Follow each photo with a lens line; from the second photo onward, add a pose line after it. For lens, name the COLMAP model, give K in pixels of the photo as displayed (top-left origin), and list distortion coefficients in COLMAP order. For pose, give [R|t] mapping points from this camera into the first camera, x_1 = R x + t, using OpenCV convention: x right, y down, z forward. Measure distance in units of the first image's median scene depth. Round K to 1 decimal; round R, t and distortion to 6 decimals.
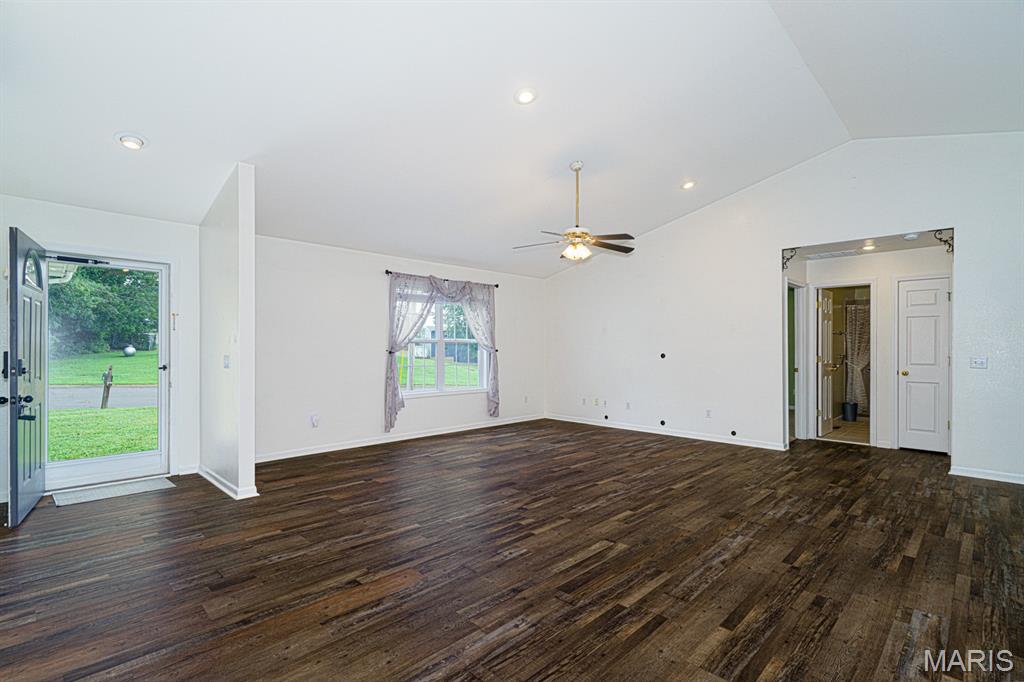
lens RADIAL K [[473.8, 0, 511.8], [0, 473.8, 345.1], [0, 0, 1]] dist [-0.005311, 0.003109]
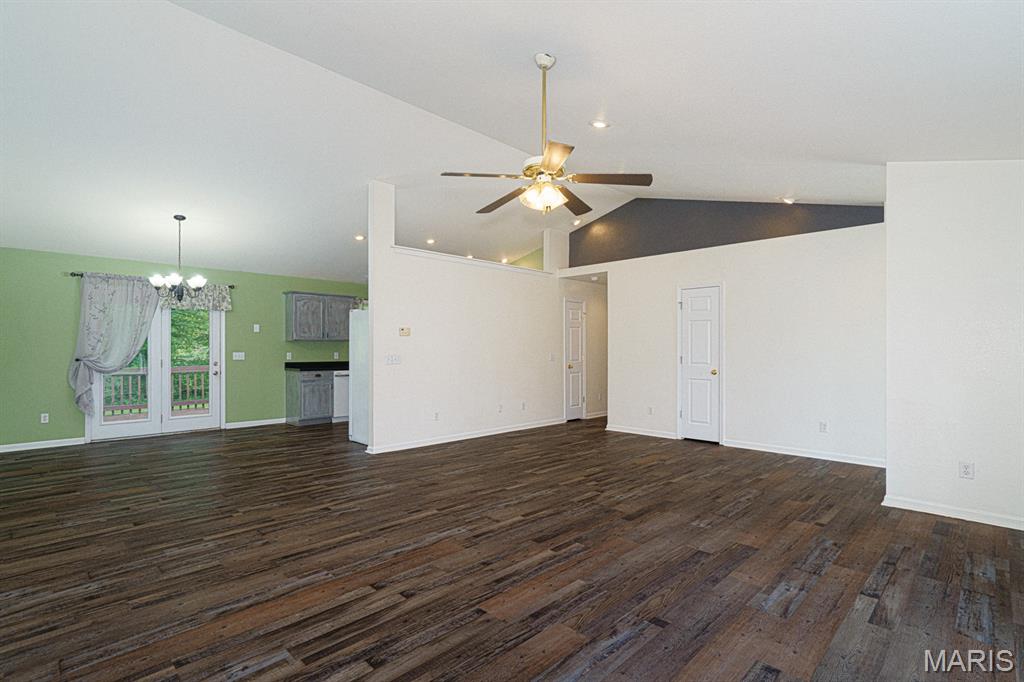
lens RADIAL K [[501.8, 0, 531.0], [0, 501.8, 346.3], [0, 0, 1]] dist [-0.008497, 0.002920]
pose [[-0.999122, -0.005265, -0.041562, 0.244688], [-0.004728, 0.999904, -0.013000, 0.015888], [0.041627, -0.012793, -0.999051, 2.245101]]
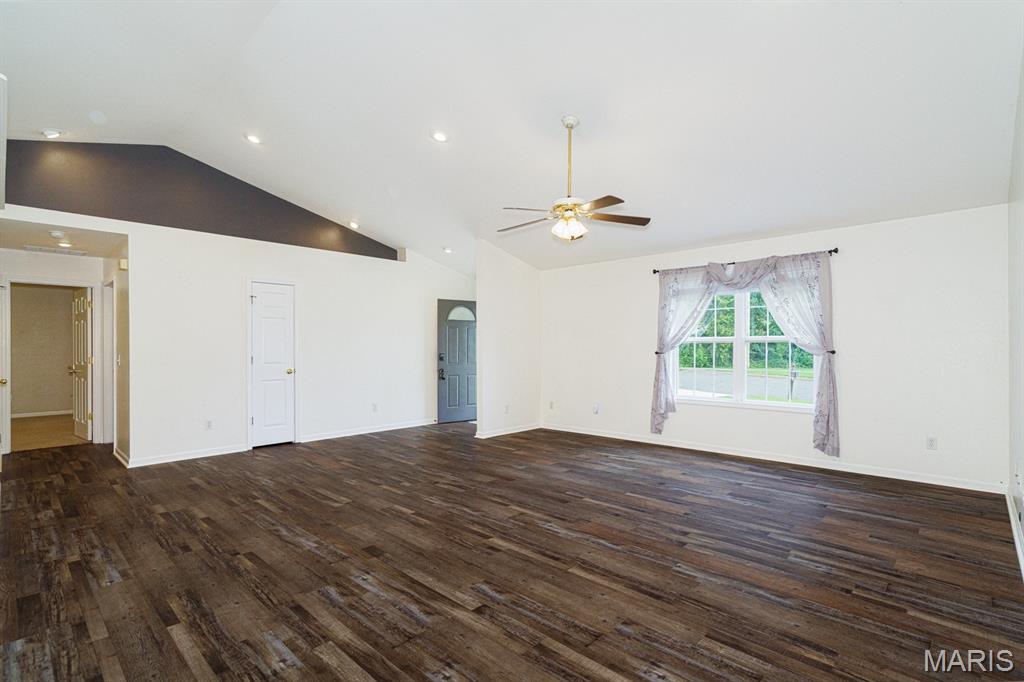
lens RADIAL K [[473.8, 0, 515.3], [0, 473.8, 343.1], [0, 0, 1]] dist [-0.005311, 0.003109]
pose [[0.045430, -0.013797, -0.998872, 1.262616], [0.008658, 0.999873, -0.013417, 0.009936], [0.998930, -0.008039, 0.045544, 1.175863]]
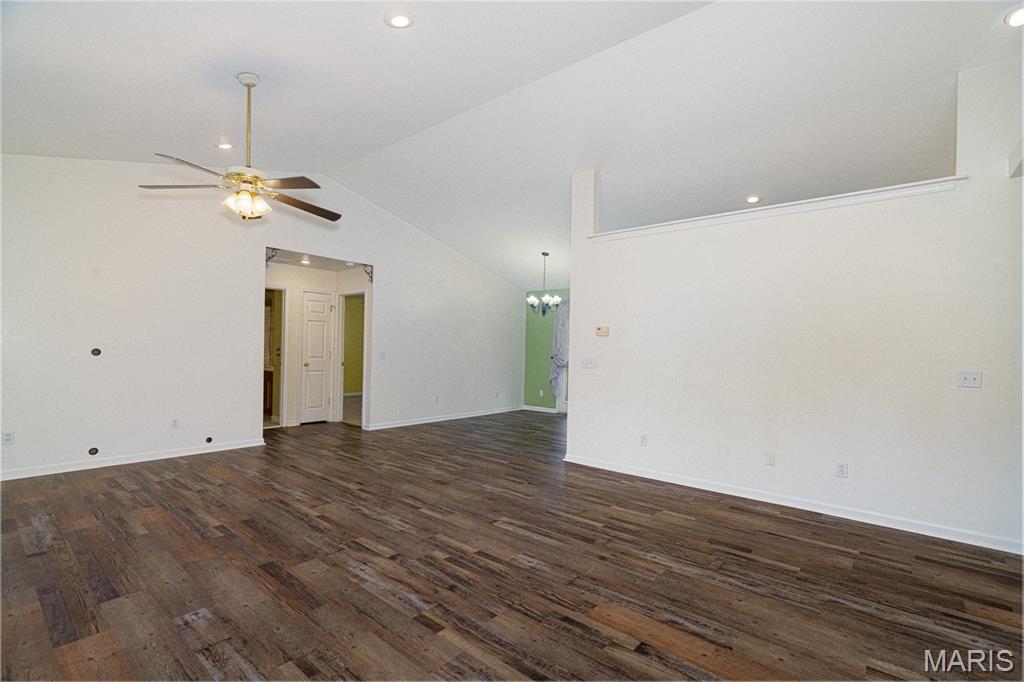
lens RADIAL K [[473.8, 0, 501.0], [0, 473.8, 350.7], [0, 0, 1]] dist [-0.005311, 0.003109]
pose [[-0.071682, -0.008473, 0.997392, -0.772641], [-0.027014, 0.999614, 0.006551, 0.000226], [-0.997062, -0.026474, -0.071884, 0.912092]]
